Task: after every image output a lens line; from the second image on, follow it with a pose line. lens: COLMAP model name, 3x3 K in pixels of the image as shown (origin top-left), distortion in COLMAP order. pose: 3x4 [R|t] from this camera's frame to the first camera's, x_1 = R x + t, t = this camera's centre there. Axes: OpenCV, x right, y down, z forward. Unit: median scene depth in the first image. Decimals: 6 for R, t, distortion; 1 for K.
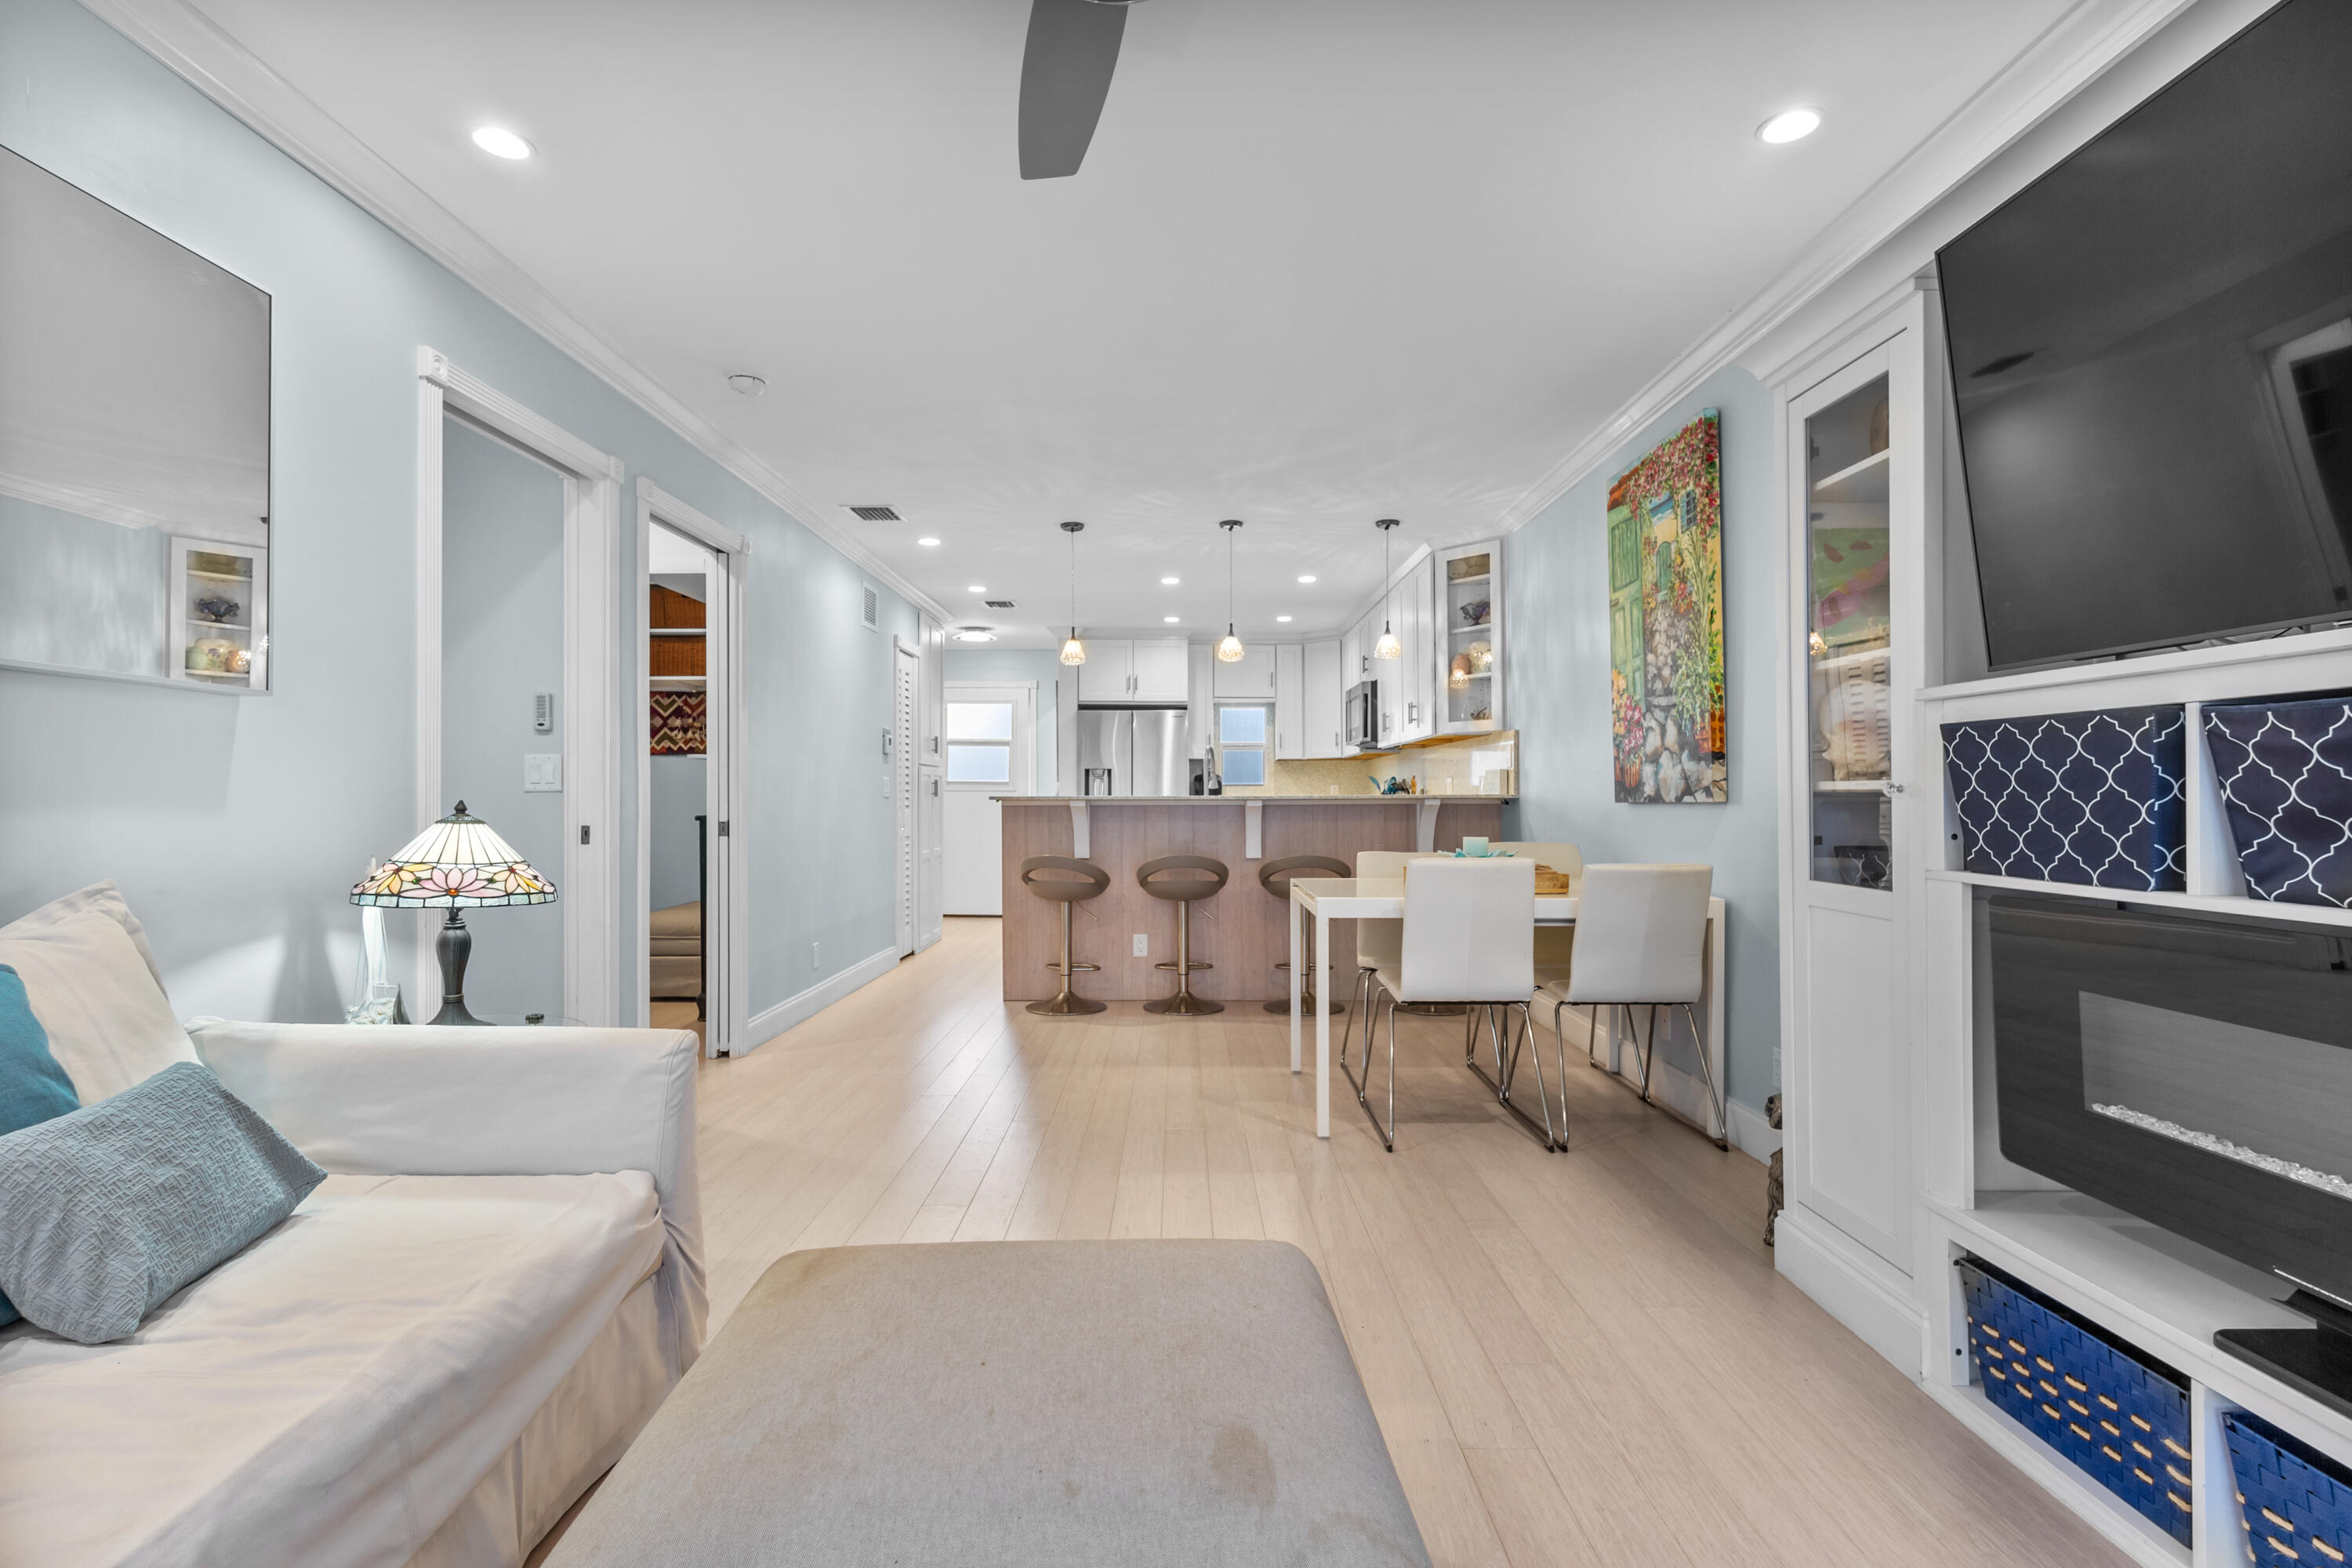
lens RADIAL K [[1086.3, 0, 1171.8], [0, 1086.3, 785.5], [0, 0, 1]] dist [0.002591, 0.001005]
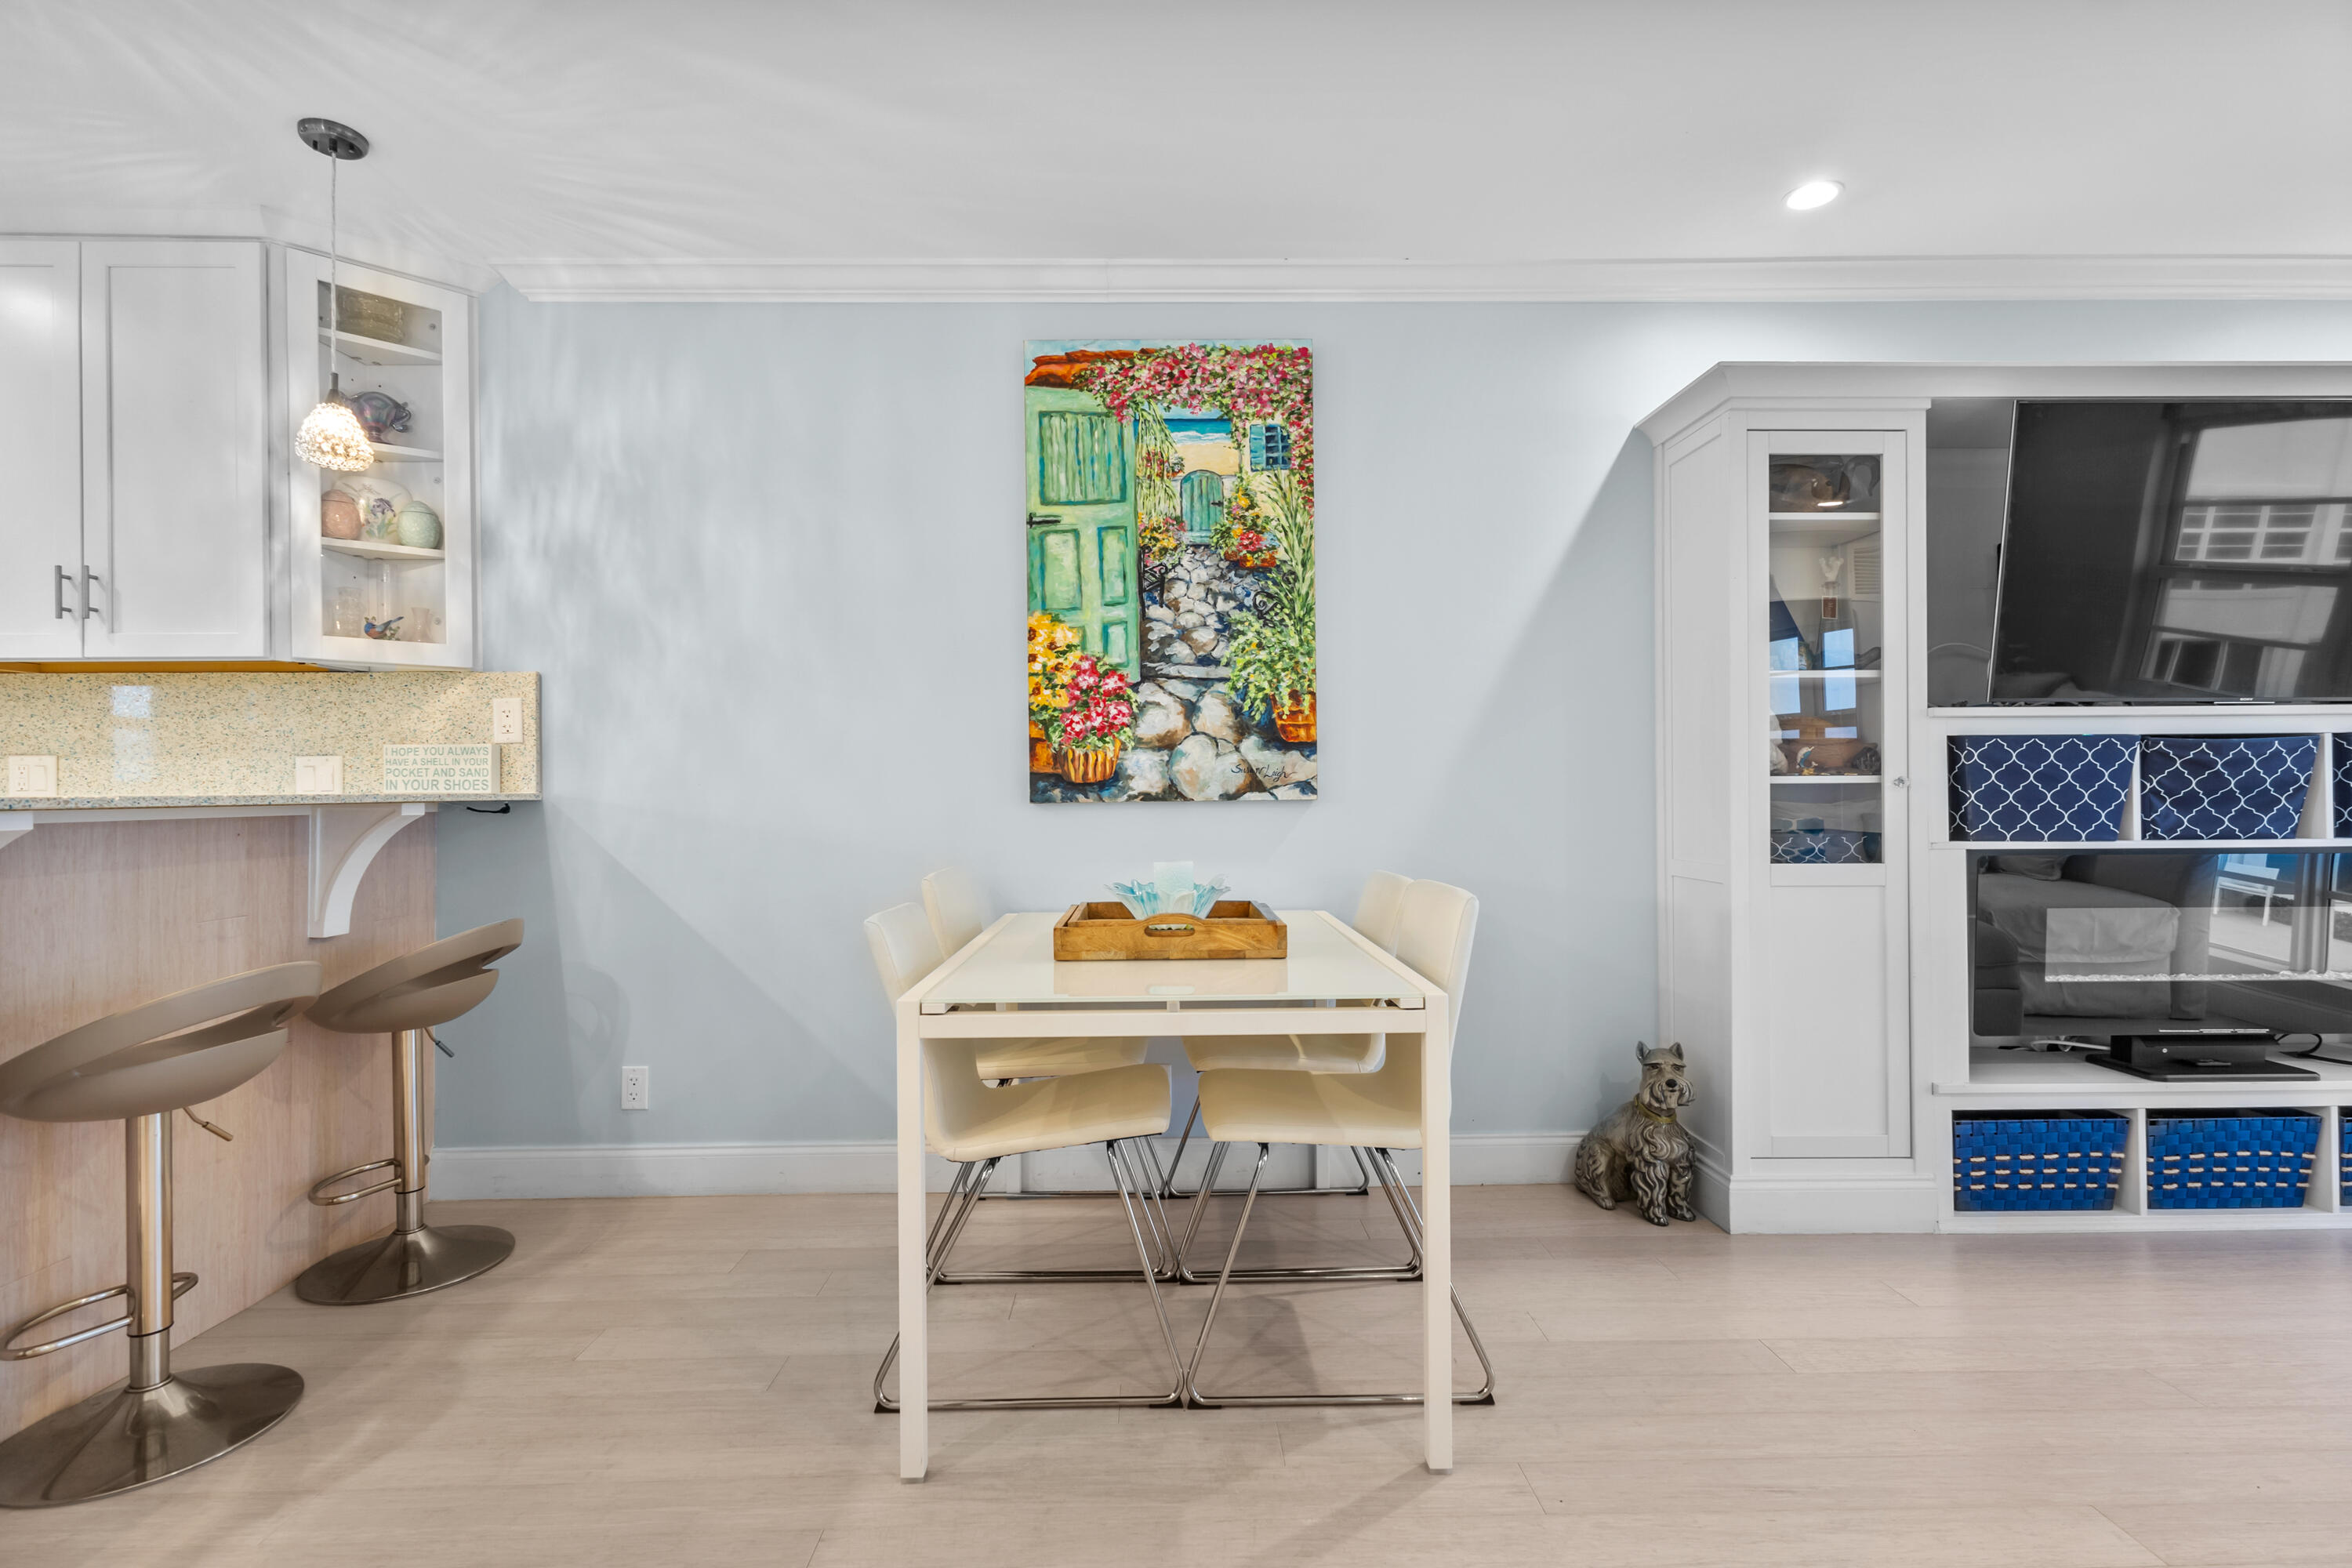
lens RADIAL K [[1102.7, 0, 1172.8], [0, 1102.7, 788.8], [0, 0, 1]] dist [0.005073, 0.000921]
pose [[-0.022147, 0.010571, 0.999699, -0.426774], [-0.003706, 0.999936, -0.010655, 0.019026], [-0.999748, -0.003941, -0.022106, 1.295381]]
